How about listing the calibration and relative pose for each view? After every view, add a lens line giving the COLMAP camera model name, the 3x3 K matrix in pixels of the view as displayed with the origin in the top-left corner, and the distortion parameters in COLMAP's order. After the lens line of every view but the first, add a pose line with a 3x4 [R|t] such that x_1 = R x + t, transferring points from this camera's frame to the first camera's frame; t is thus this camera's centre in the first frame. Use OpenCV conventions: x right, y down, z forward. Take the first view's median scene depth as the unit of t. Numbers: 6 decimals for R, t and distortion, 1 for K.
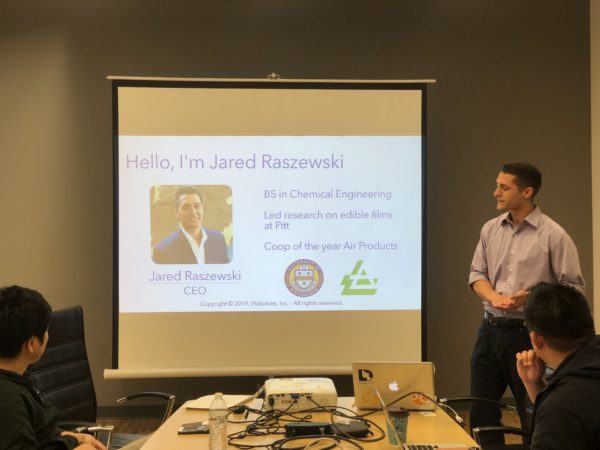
lens RADIAL K [[919.5, 0, 295.7], [0, 919.5, 225.4], [0, 0, 1]] dist [0.090925, 0.000000]
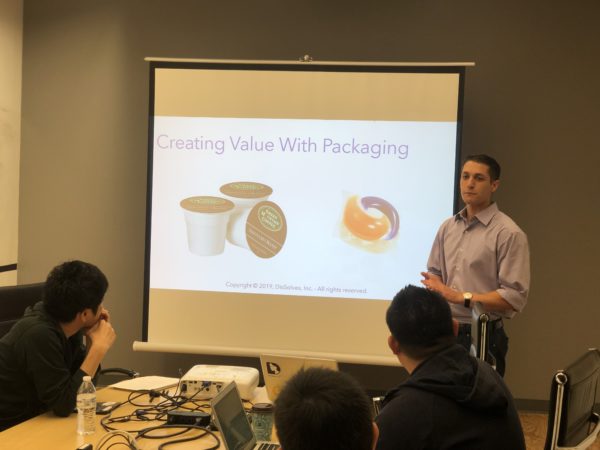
lens RADIAL K [[919.5, 0, 289.1], [0, 919.5, 231.1], [0, 0, 1]] dist [0.090925, 0.000000]
pose [[0.978908, 0.043108, -0.199700, 0.246517], [-0.036689, 0.998688, 0.035733, -0.017496], [0.200978, -0.027653, 0.979205, 0.035582]]
